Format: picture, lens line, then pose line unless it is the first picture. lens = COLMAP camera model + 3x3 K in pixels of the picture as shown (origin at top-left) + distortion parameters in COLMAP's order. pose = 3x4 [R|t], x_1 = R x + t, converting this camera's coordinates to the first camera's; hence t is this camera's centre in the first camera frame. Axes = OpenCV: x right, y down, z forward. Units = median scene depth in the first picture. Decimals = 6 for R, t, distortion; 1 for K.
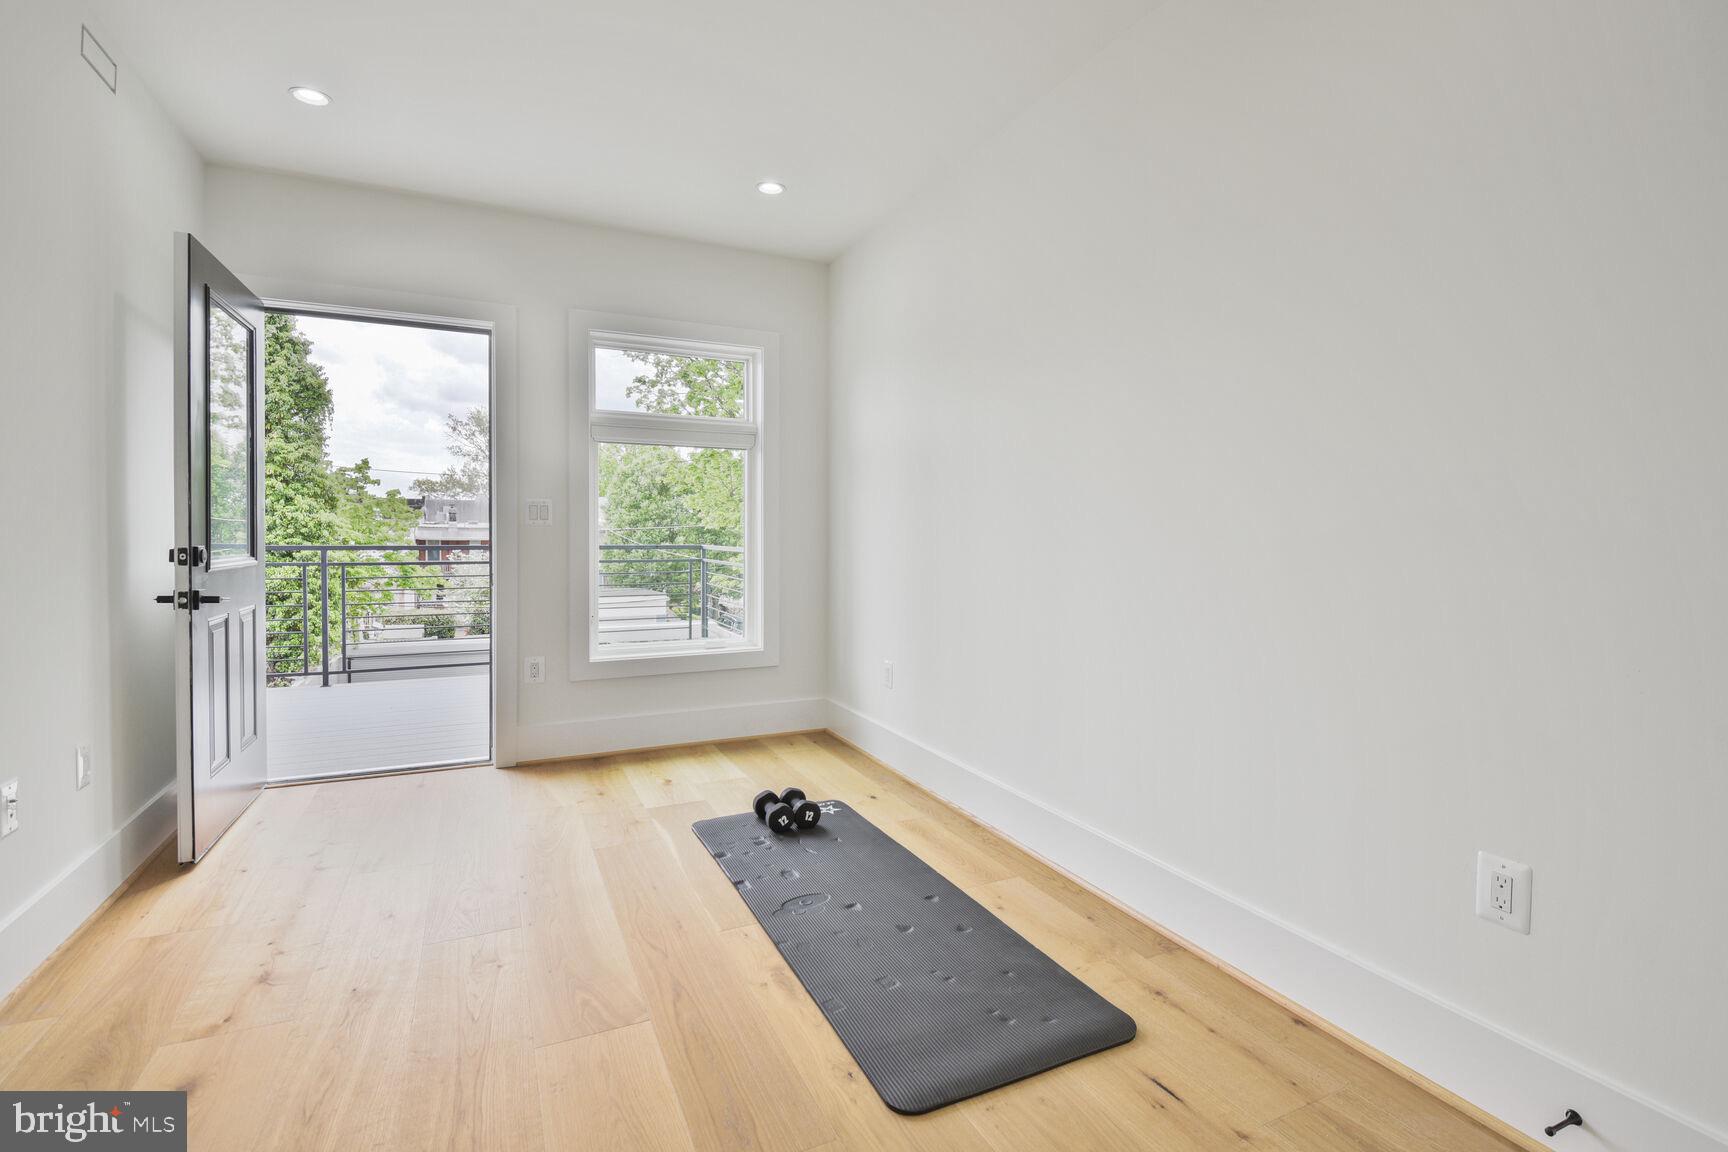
lens RADIAL K [[802.4, 0, 869.8], [0, 802.4, 550.6], [0, 0, 1]] dist [-0.001791, -0.000674]
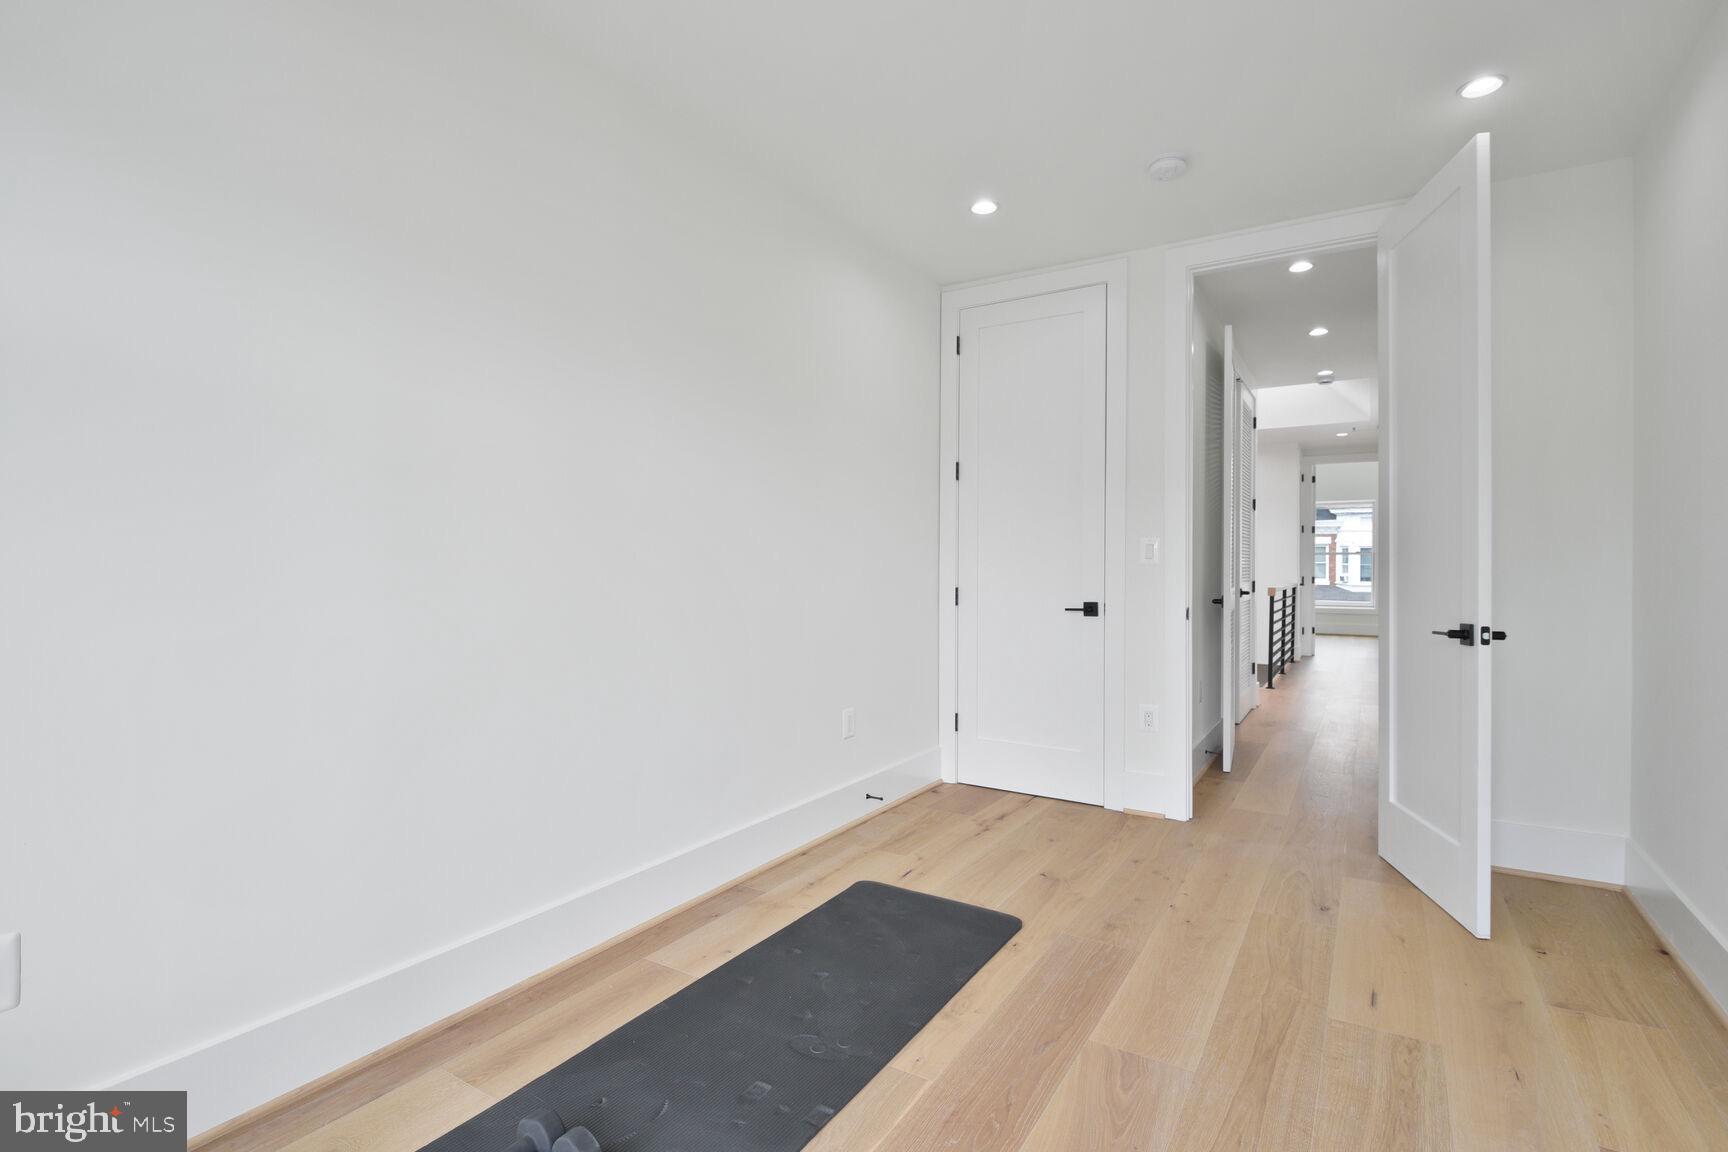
lens RADIAL K [[839.7, 0, 870.9], [0, 839.7, 557.1], [0, 0, 1]] dist [0.000788, -0.000310]
pose [[-0.550489, -0.005630, 0.834823, -0.354467], [0.005052, 0.999936, 0.010075, -0.024053], [-0.834827, 0.009763, -0.550426, 0.627603]]
